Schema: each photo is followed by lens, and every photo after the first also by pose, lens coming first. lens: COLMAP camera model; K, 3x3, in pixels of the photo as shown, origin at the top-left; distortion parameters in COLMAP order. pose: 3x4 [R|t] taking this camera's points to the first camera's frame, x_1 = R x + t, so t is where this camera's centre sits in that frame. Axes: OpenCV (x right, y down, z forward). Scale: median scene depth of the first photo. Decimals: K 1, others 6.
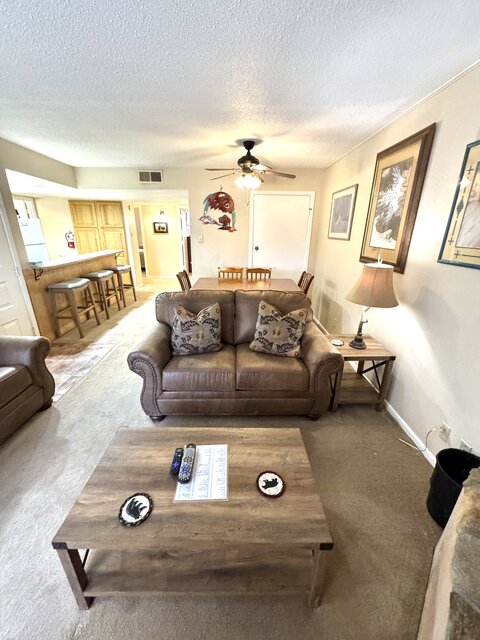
lens RADIAL K [[254.8, 0, 240.2], [0, 254.8, 320.3], [0, 0, 1]] dist [0.000108, -0.000192]
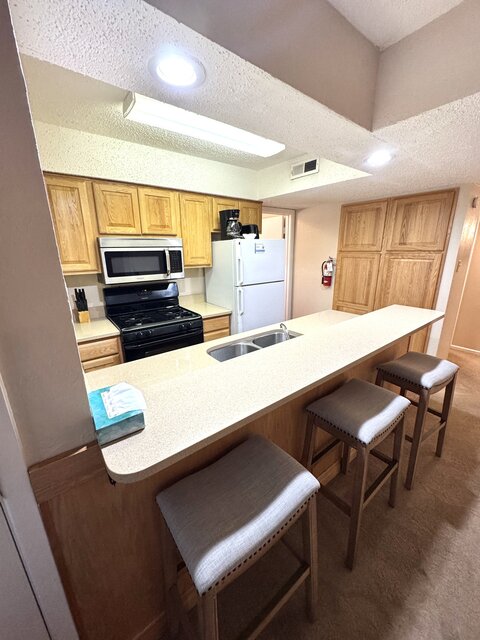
lens RADIAL K [[254.8, 0, 240.8], [0, 254.8, 318.7], [0, 0, 1]] dist [0.000108, -0.000192]
pose [[0.600609, 0.190181, -0.776595, -0.311871], [-0.249915, 0.967286, 0.043599, -0.190045], [0.759481, 0.167897, 0.628490, 0.501273]]
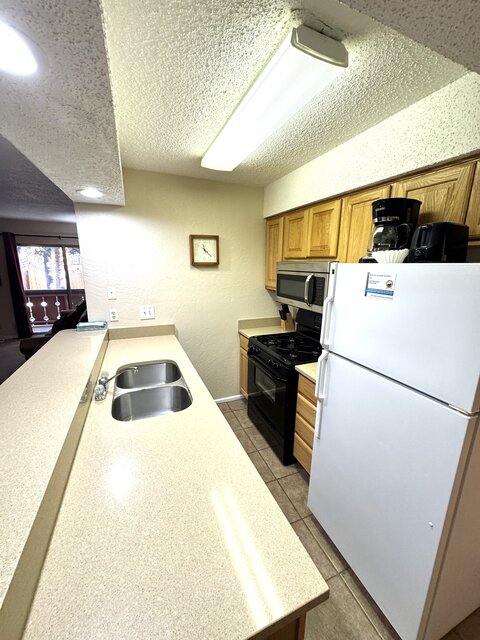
lens RADIAL K [[254.8, 0, 239.4], [0, 254.8, 322.5], [0, 0, 1]] dist [0.000108, -0.000192]
pose [[-0.928436, 0.053368, -0.367640, -0.599886], [-0.154639, 0.844294, 0.513084, -0.434873], [0.337778, 0.533217, -0.775619, 1.108831]]
